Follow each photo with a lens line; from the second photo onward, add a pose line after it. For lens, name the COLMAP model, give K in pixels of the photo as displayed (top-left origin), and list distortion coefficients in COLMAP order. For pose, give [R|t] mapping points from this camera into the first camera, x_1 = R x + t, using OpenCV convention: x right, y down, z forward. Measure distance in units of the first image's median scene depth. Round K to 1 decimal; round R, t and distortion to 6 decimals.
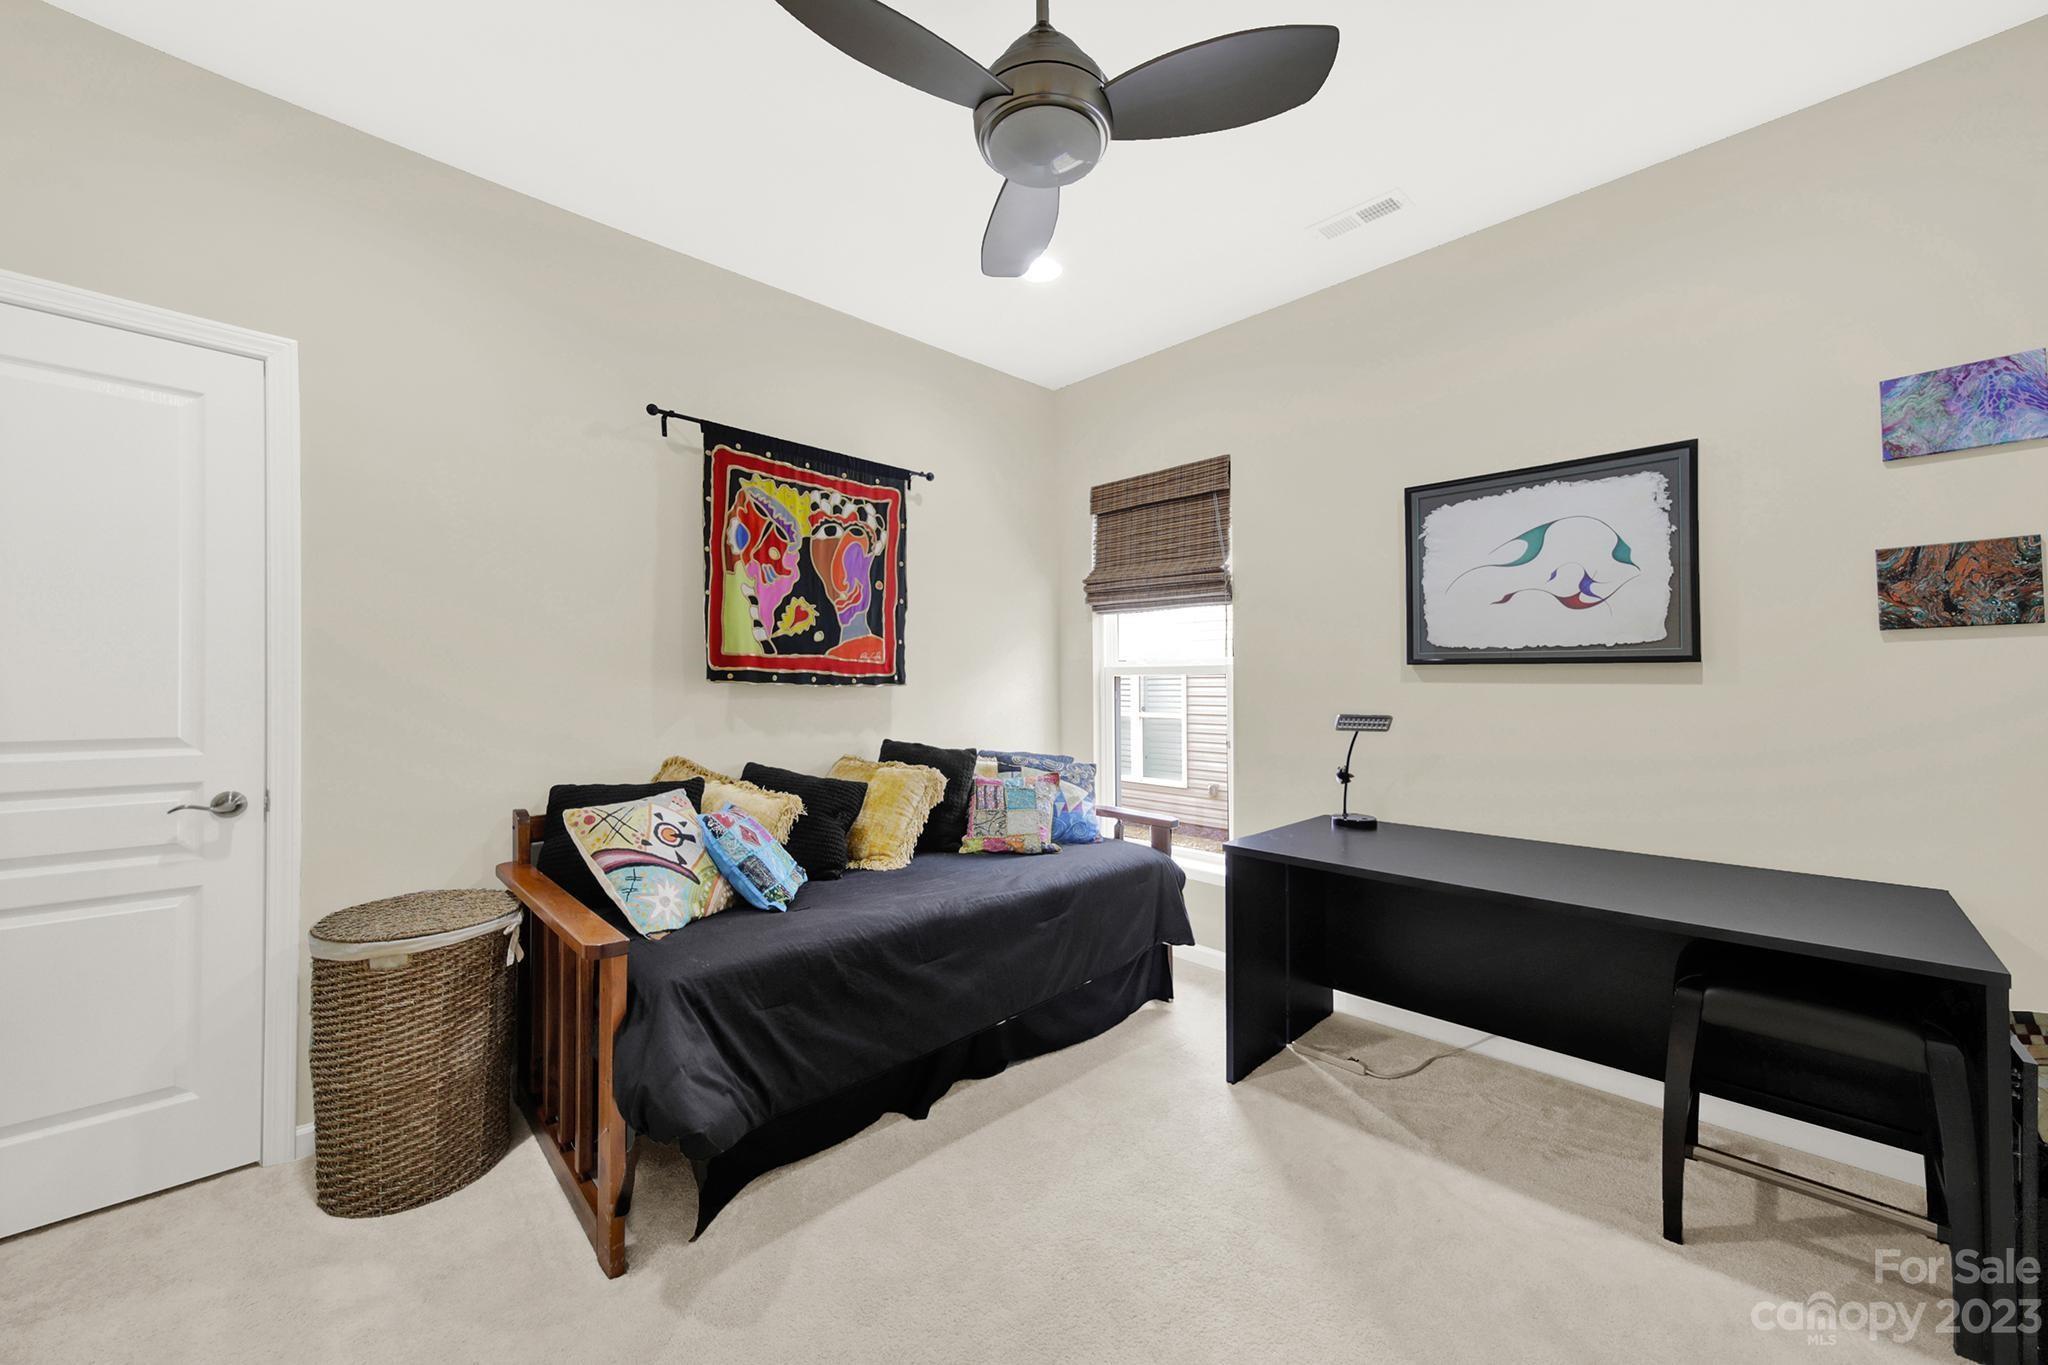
lens RADIAL K [[768.5, 0, 1033.6], [0, 768.5, 685.3], [0, 0, 1]] dist [0.000815, -0.000200]
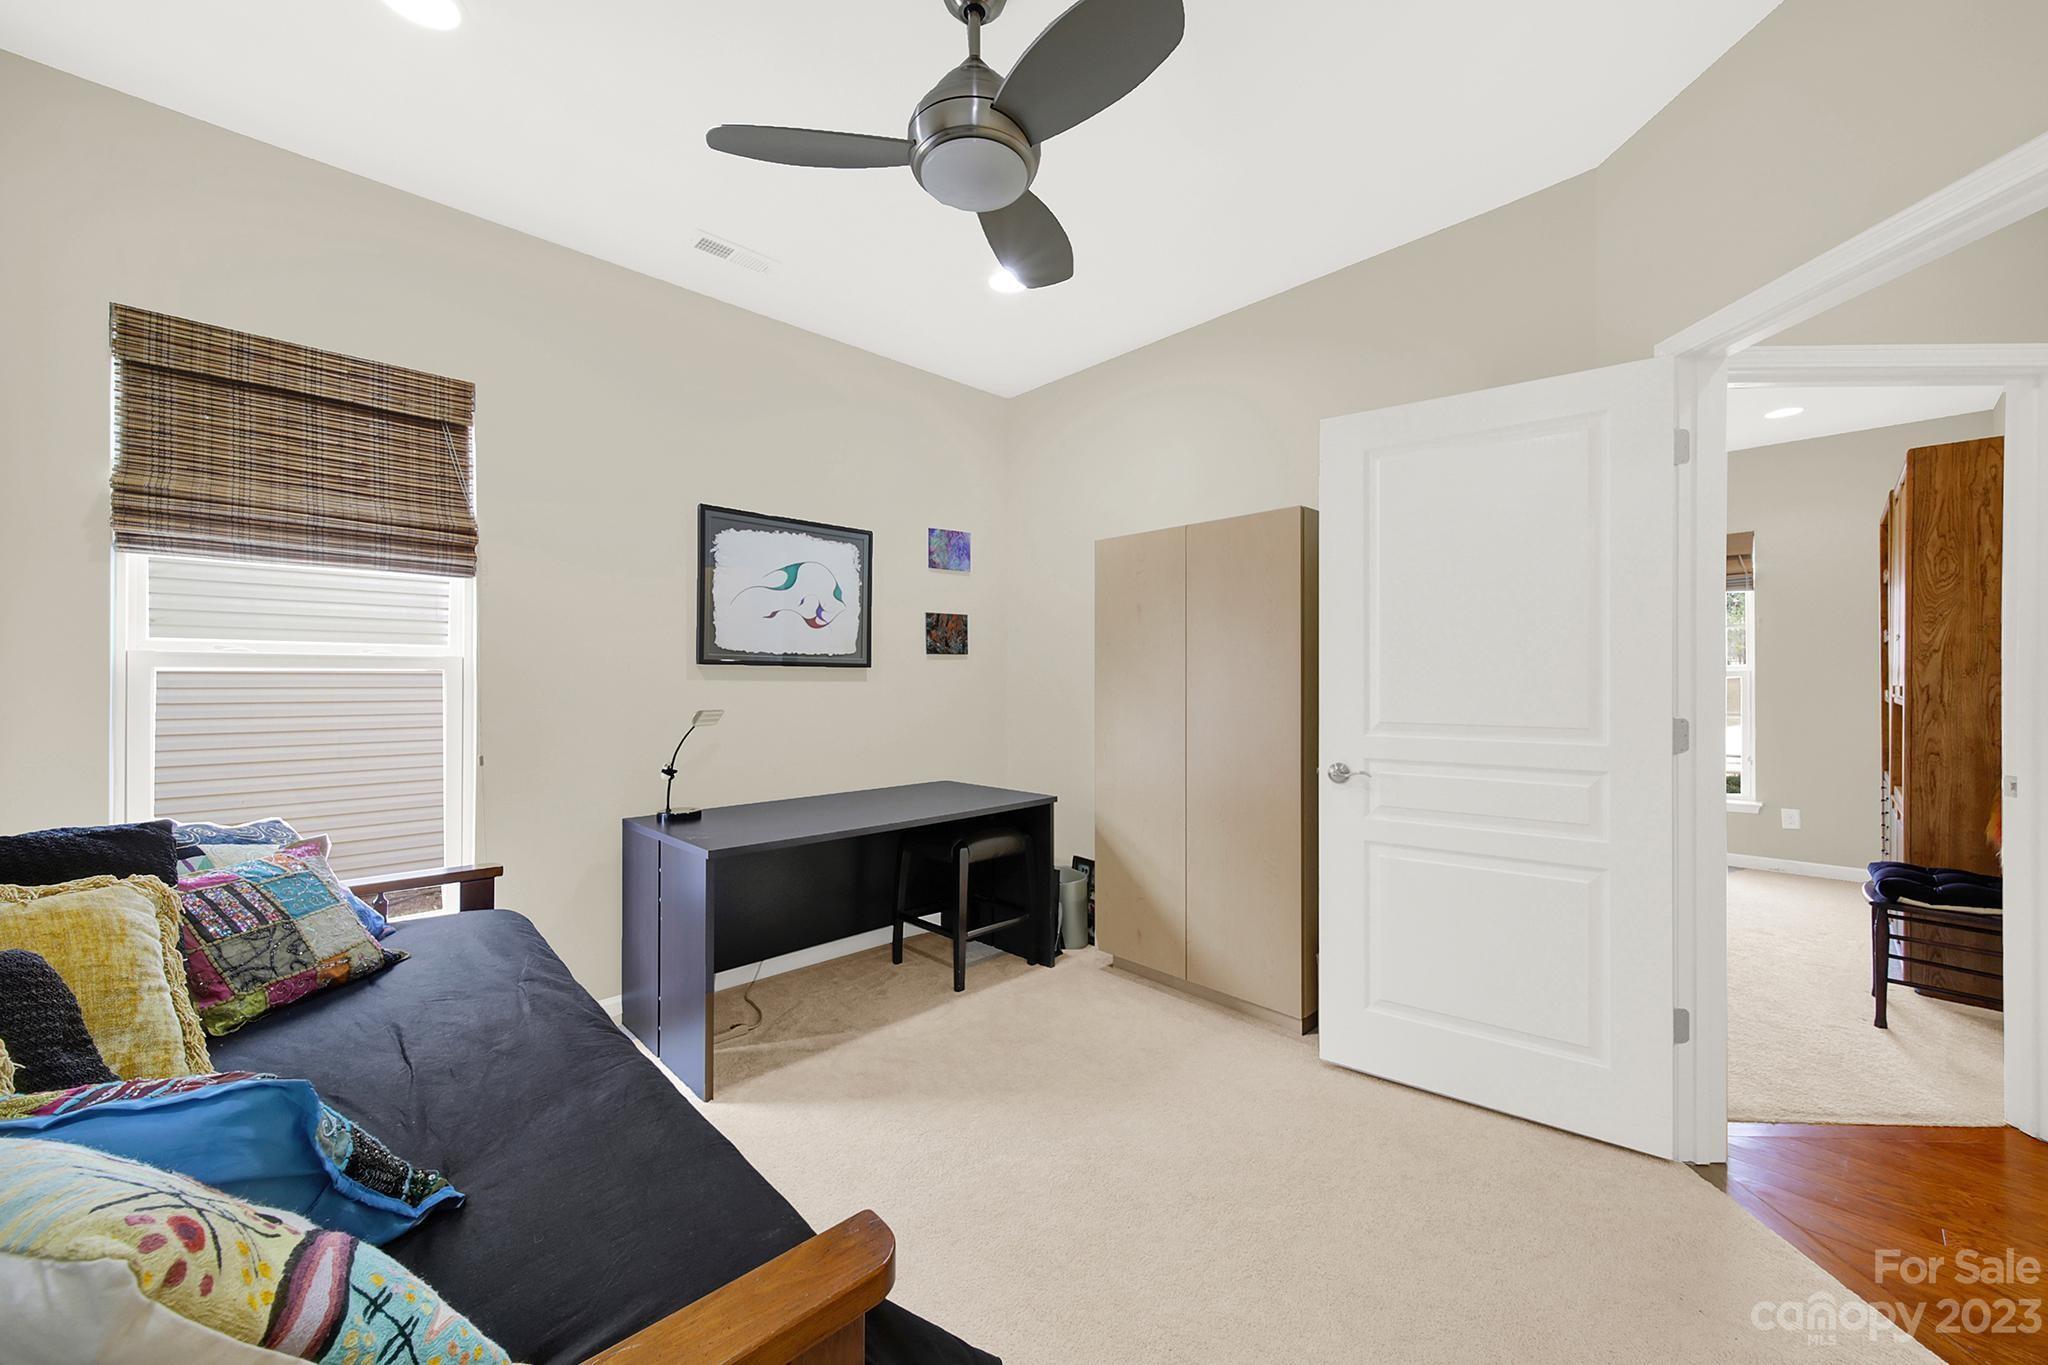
lens RADIAL K [[768.5, 0, 1033.6], [0, 768.5, 675.2], [0, 0, 1]] dist [0.000815, -0.000200]
pose [[0.005974, 0.001325, 0.999981, -0.688688], [-0.003888, 0.999992, -0.001302, -0.012547], [-0.999975, -0.003880, 0.005979, 0.581377]]
